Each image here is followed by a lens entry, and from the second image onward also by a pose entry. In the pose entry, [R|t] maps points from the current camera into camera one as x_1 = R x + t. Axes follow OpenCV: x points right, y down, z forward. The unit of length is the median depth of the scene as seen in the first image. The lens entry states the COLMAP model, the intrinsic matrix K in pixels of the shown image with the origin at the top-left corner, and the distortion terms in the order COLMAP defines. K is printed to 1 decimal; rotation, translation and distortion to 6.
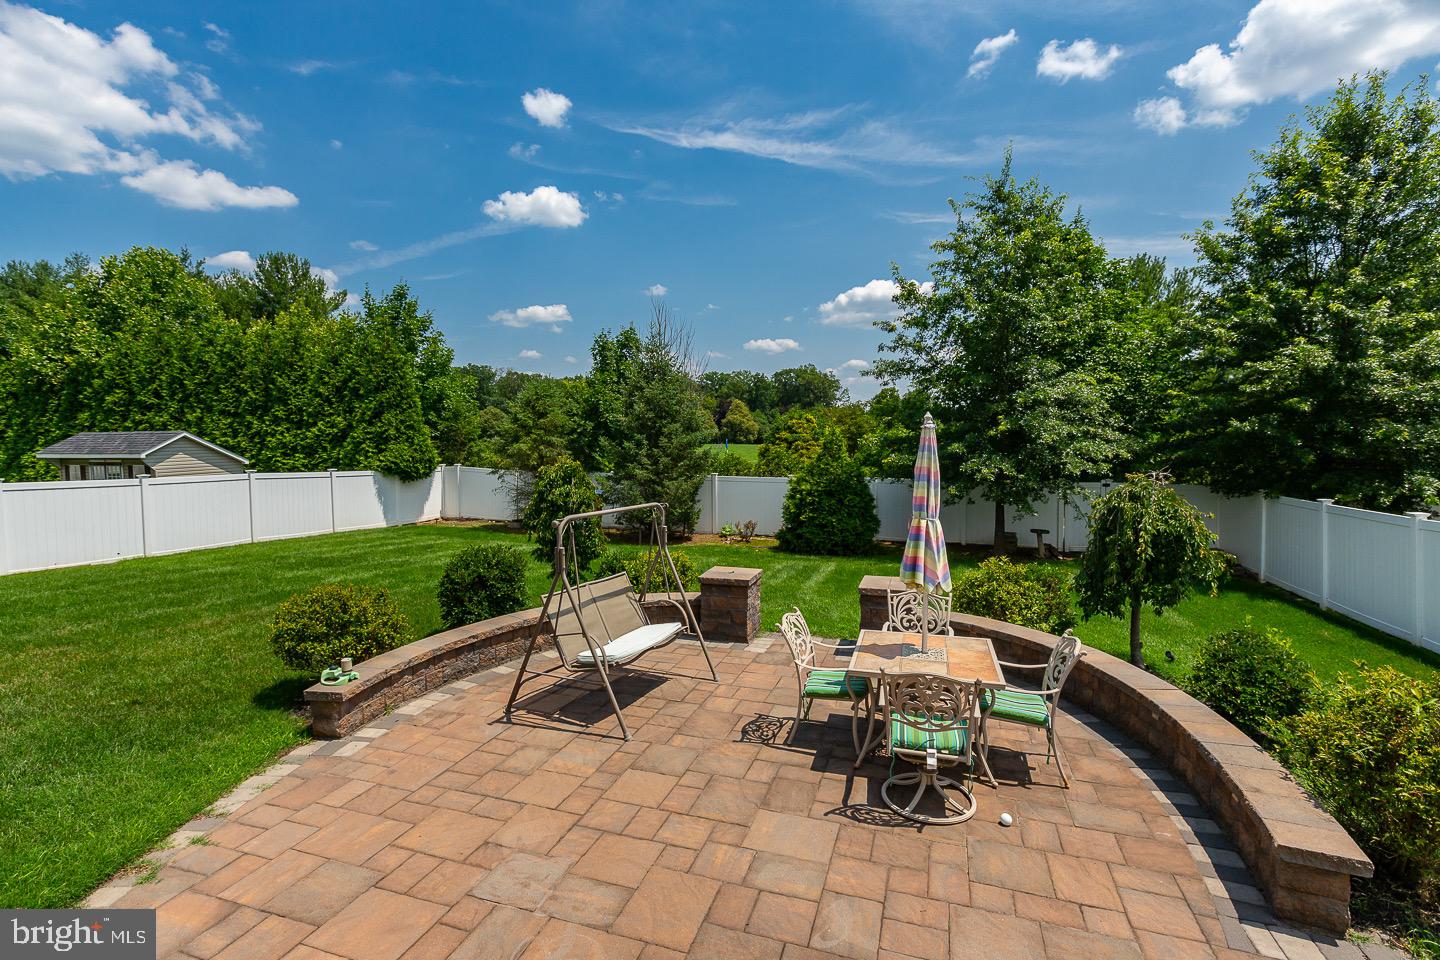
lens RADIAL K [[644.1, 0, 721.3], [0, 644.1, 466.6], [0, 0, 1]] dist [0.004559, -0.000542]
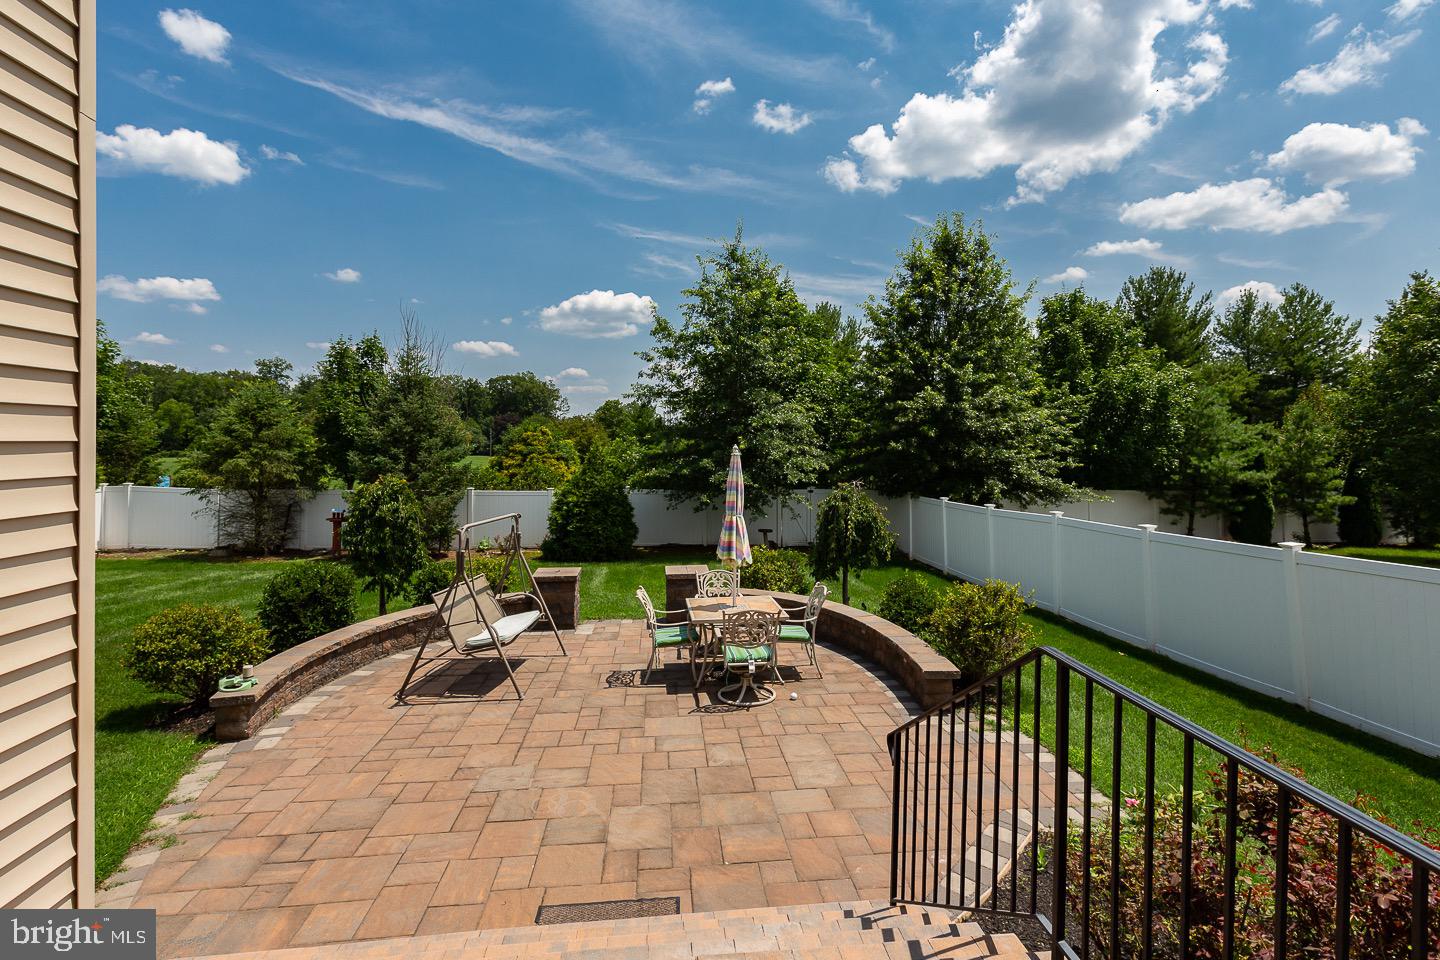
lens RADIAL K [[672.1, 0, 722.3], [0, 672.1, 443.7], [0, 0, 1]] dist [0.001632, 0.000108]
pose [[0.909298, 0.007757, 0.416074, -0.130968], [0.013445, 0.998757, -0.048003, -0.004070], [-0.415929, 0.049243, 0.908063, -0.150469]]
